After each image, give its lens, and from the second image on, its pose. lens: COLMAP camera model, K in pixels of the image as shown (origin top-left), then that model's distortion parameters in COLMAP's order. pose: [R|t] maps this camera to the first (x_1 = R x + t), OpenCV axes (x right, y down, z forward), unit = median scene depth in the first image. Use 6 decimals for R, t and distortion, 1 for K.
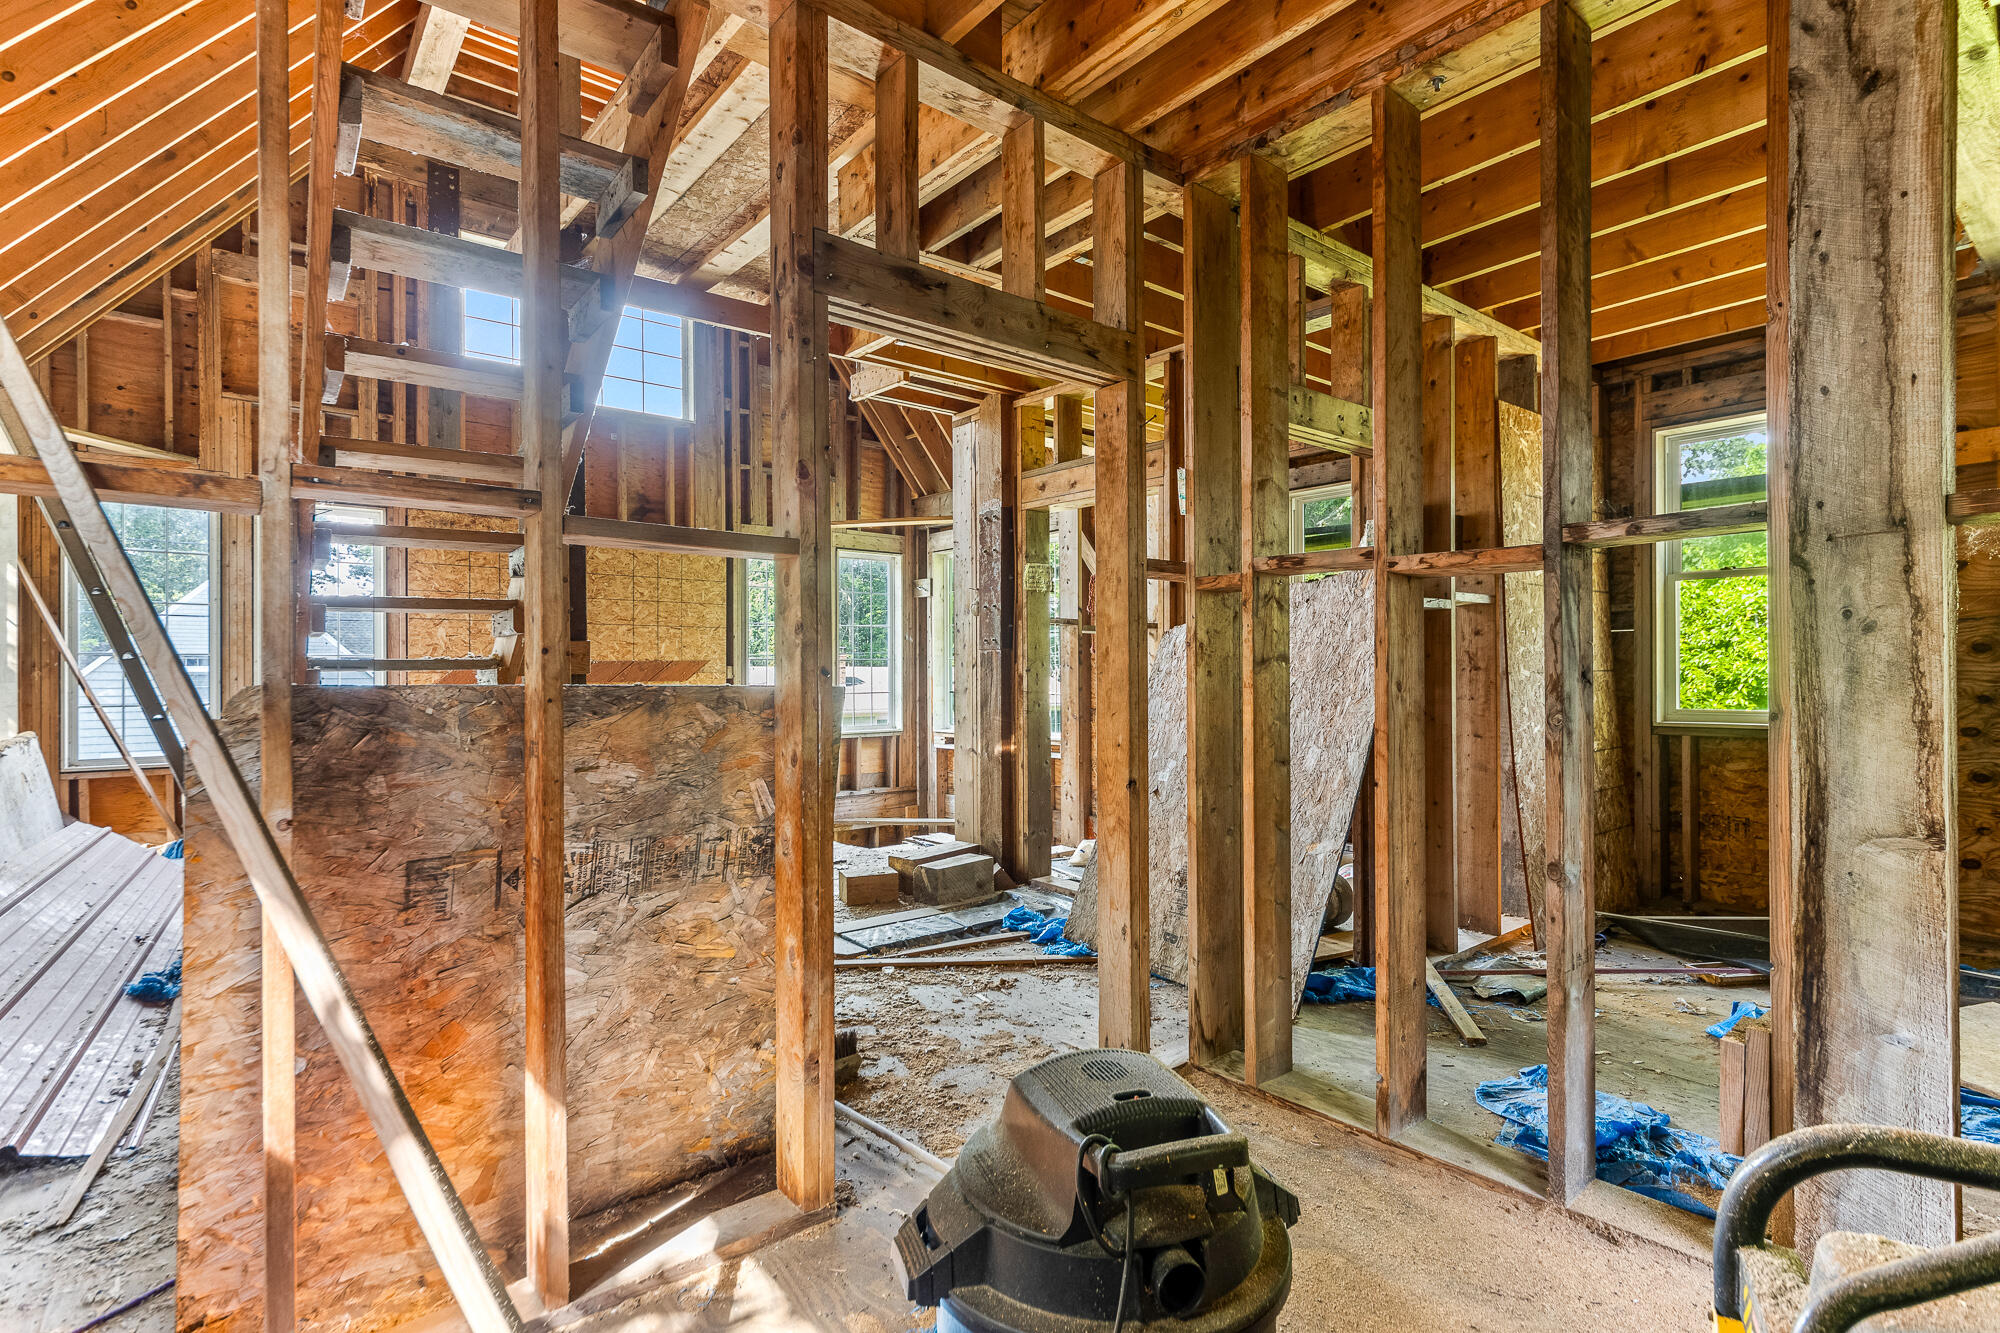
lens RADIAL K [[970.8, 0, 1024.4], [0, 970.8, 672.0], [0, 0, 1]] dist [0.005411, -0.000656]
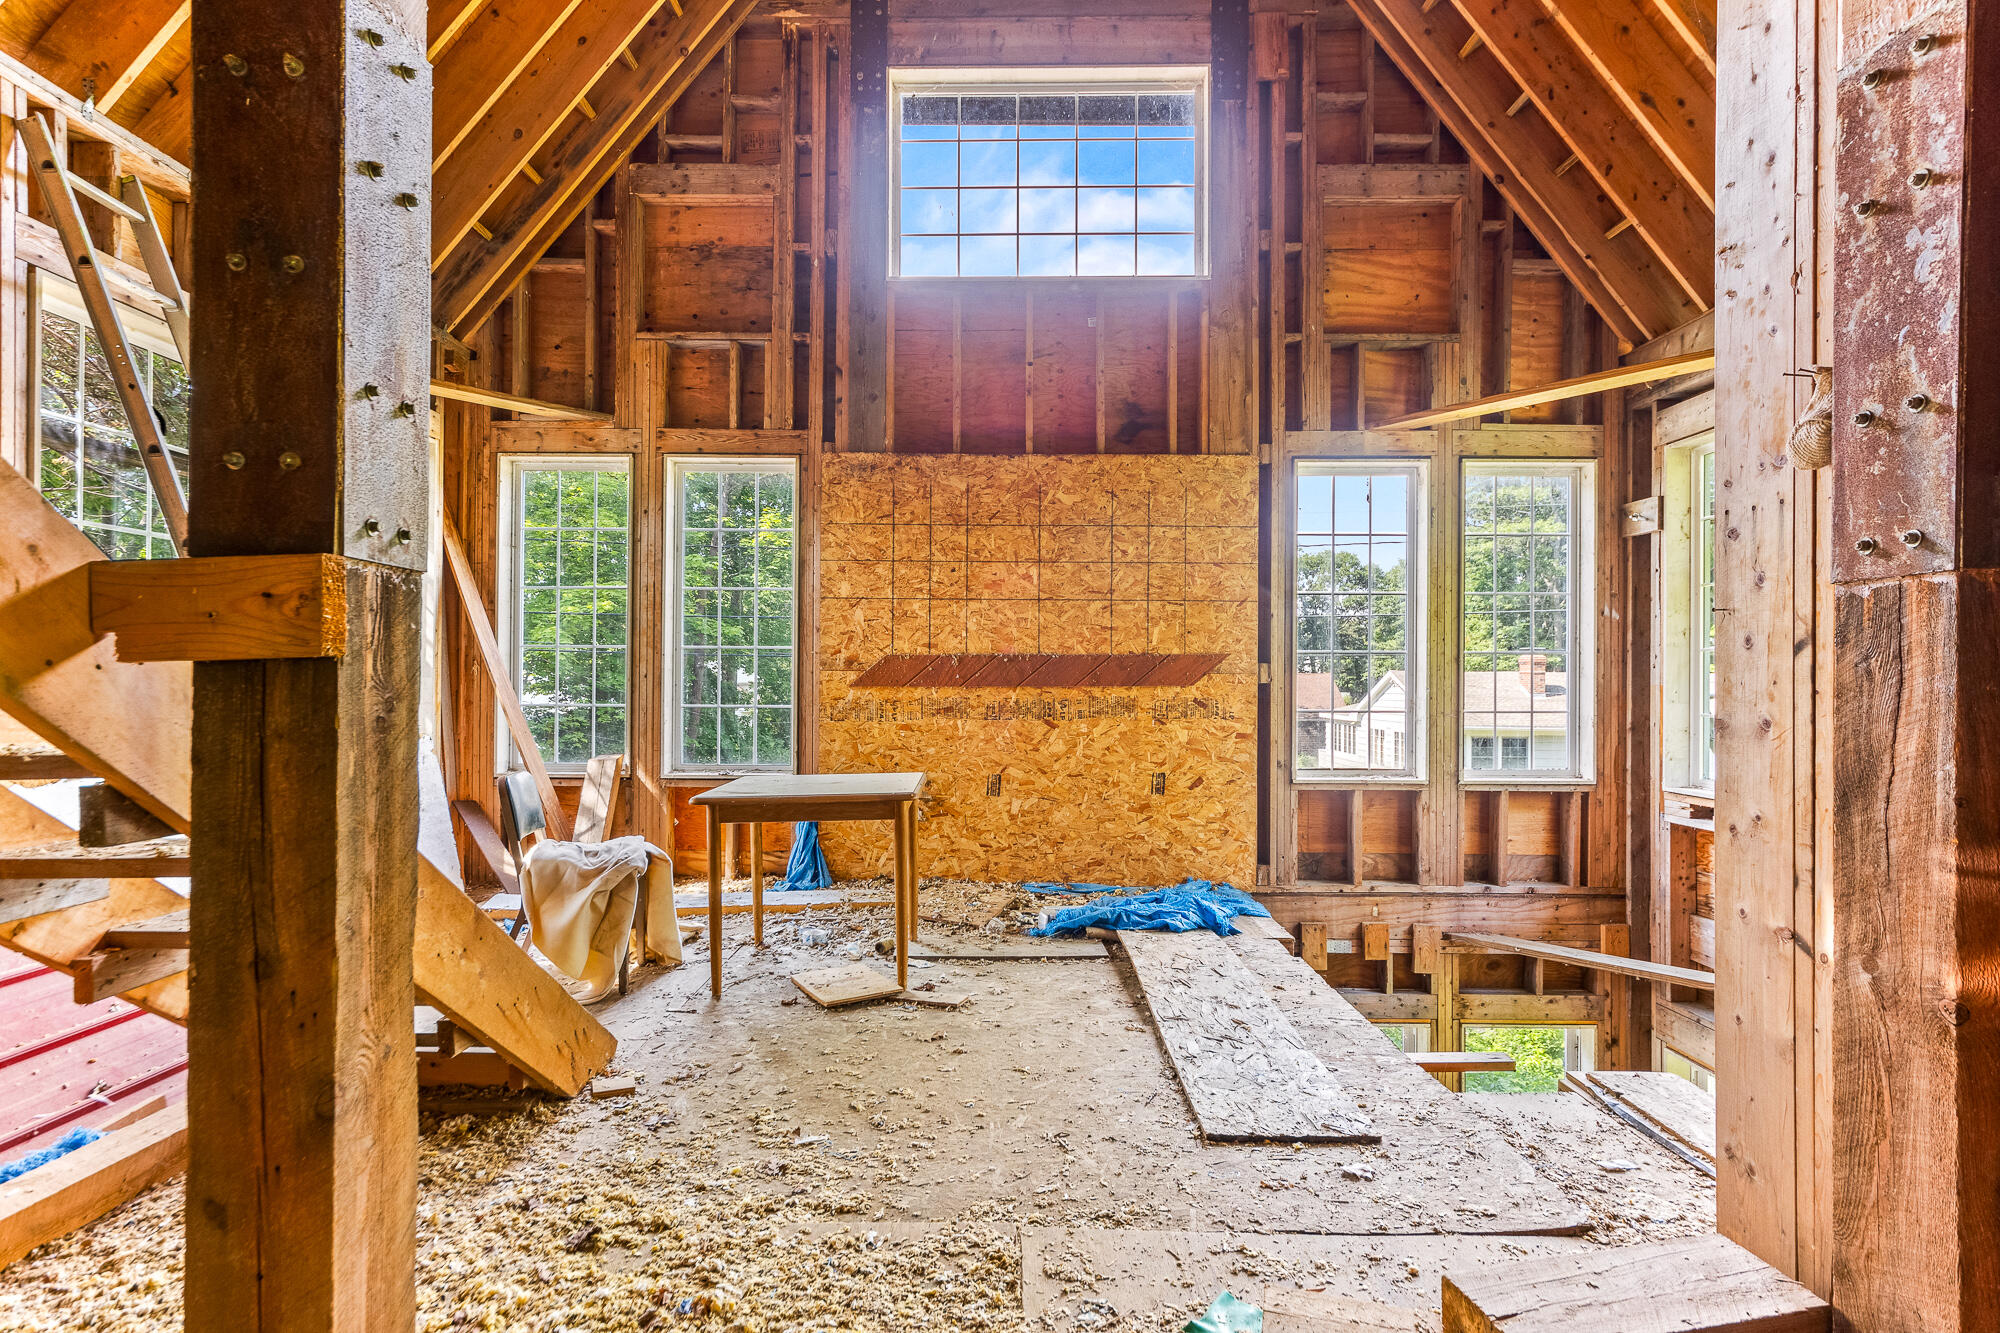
lens RADIAL K [[970.8, 0, 1005.1], [0, 970.8, 675.0], [0, 0, 1]] dist [0.005411, -0.000656]
pose [[0.764321, 0.005440, -0.644813, -0.030577], [-0.007794, 0.999969, -0.000803, 0.003066], [0.644789, 0.005639, 0.764340, 0.413700]]
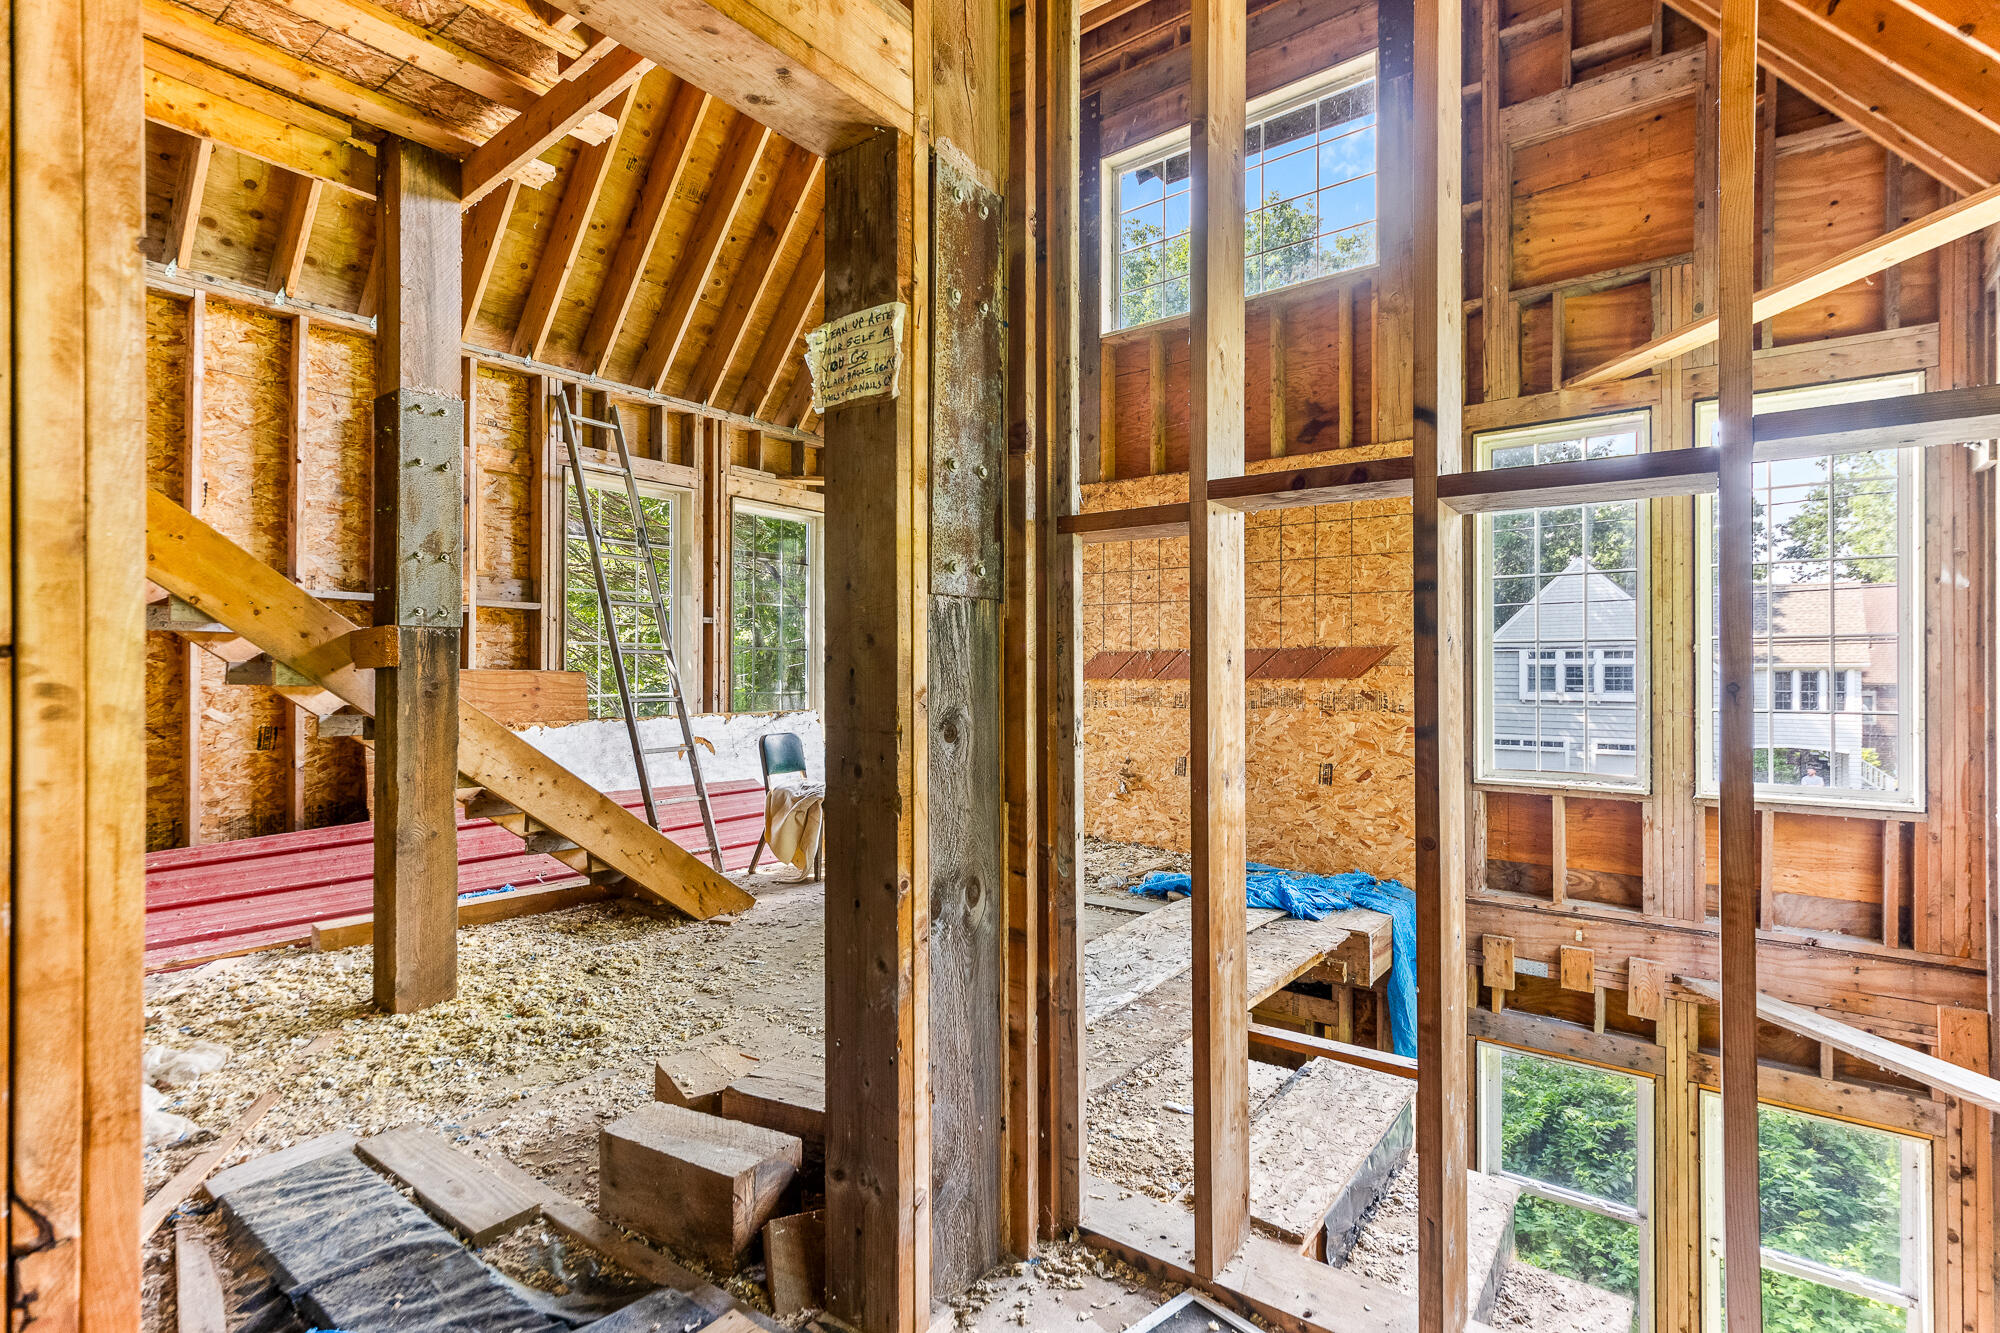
lens RADIAL K [[946.0, 0, 1008.6], [0, 946.0, 667.6], [0, 0, 1]] dist [0.005047, 0.000198]
pose [[0.216684, 0.003166, -0.976237, 0.194495], [-0.000778, 0.999995, 0.003071, 0.000182], [0.976242, 0.000094, 0.216685, 0.609302]]
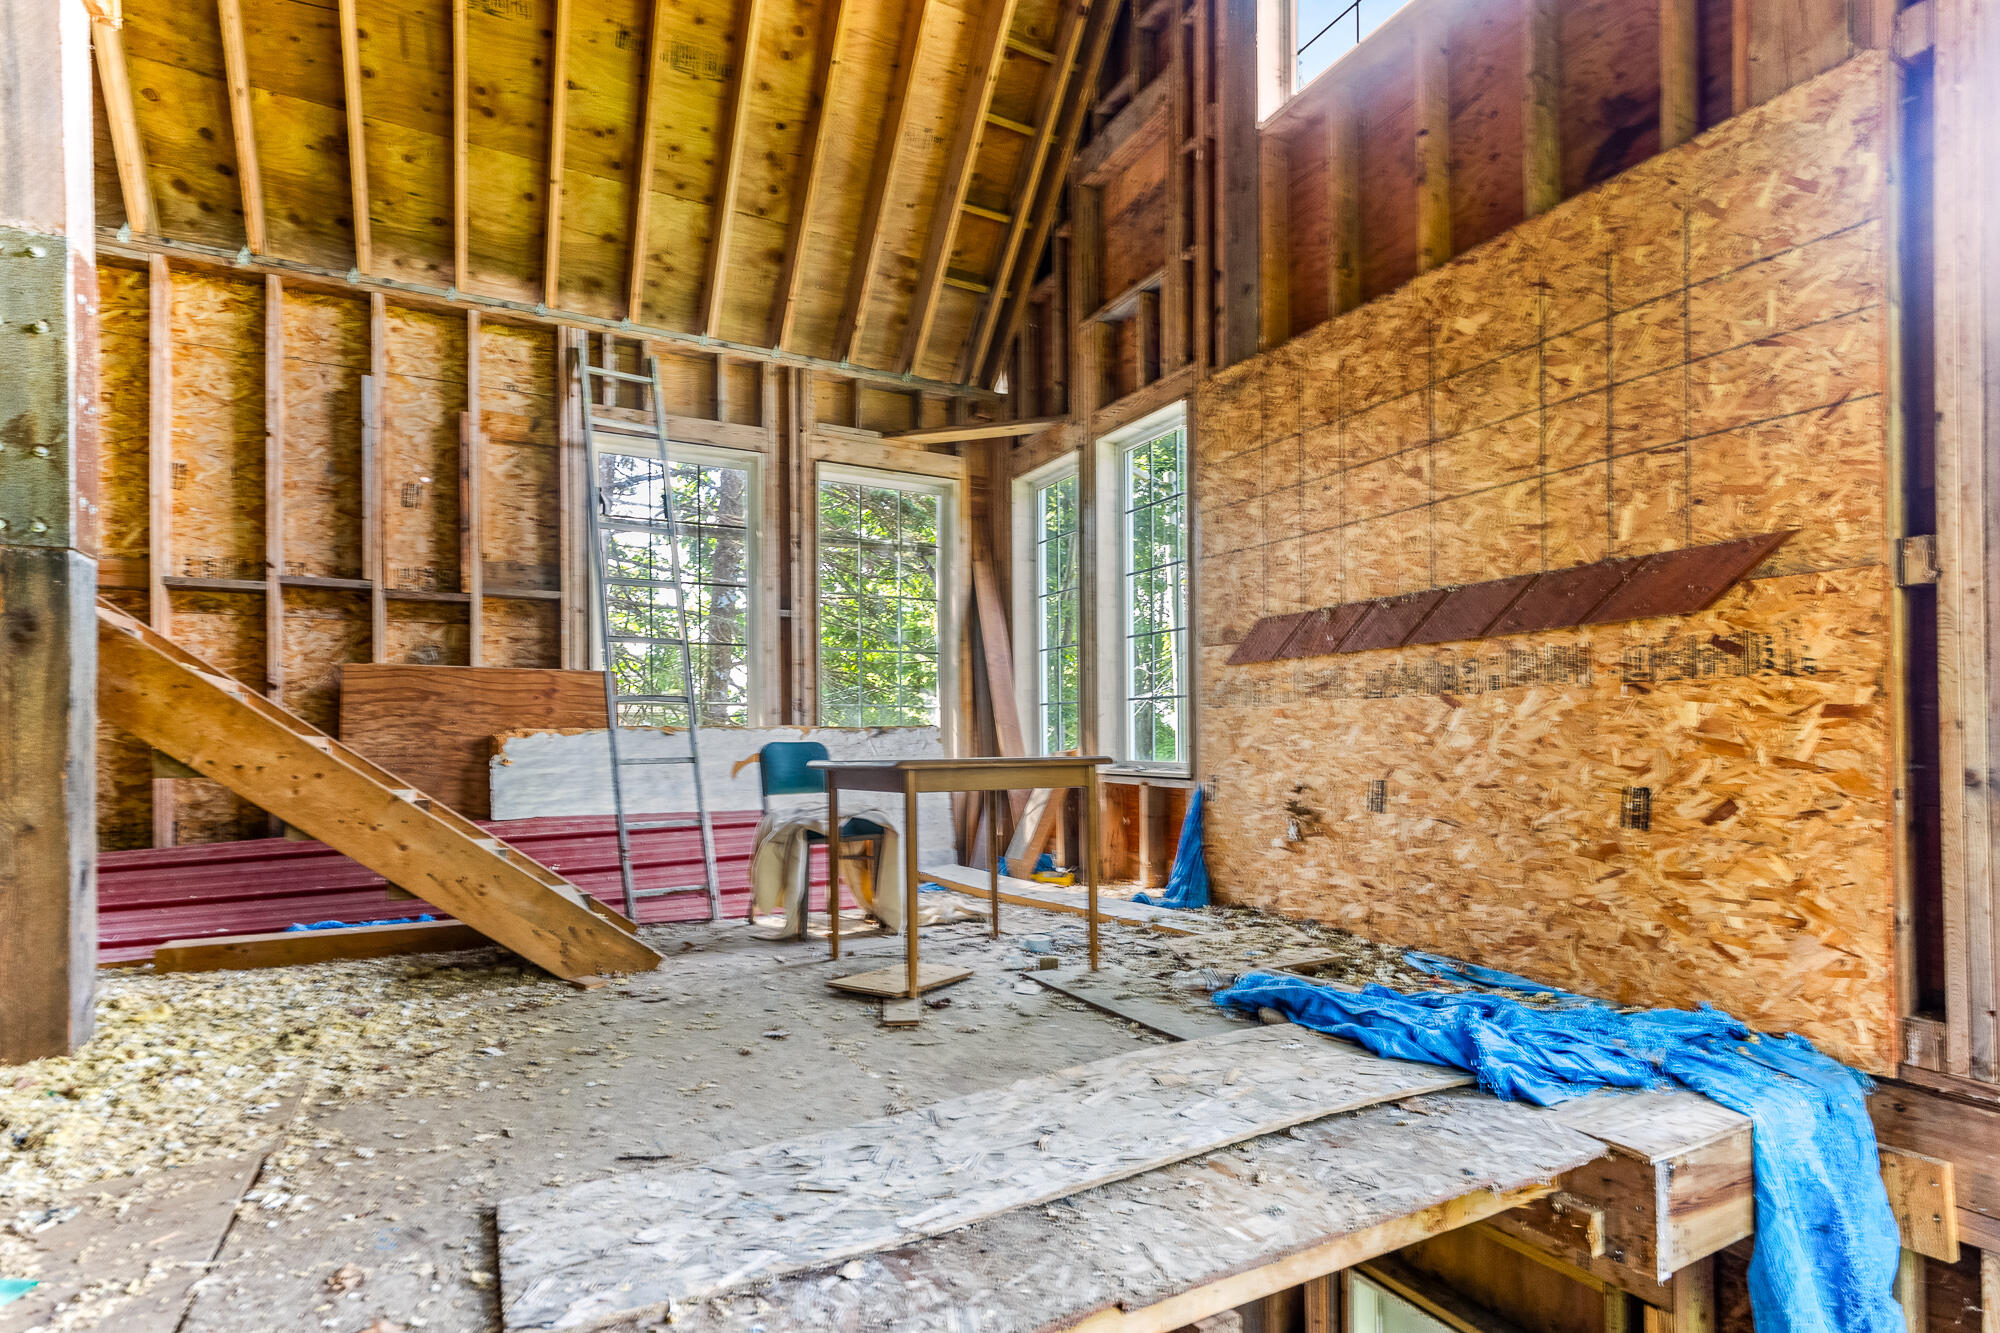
lens RADIAL K [[970.7, 0, 993.8], [0, 970.7, 730.9], [0, 0, 1]] dist [0.008694, 0.001084]
pose [[-0.209013, 0.004648, -0.977902, 0.001955], [0.012367, 0.999921, 0.002110, 0.041137], [0.977835, -0.011653, -0.209054, 0.798925]]
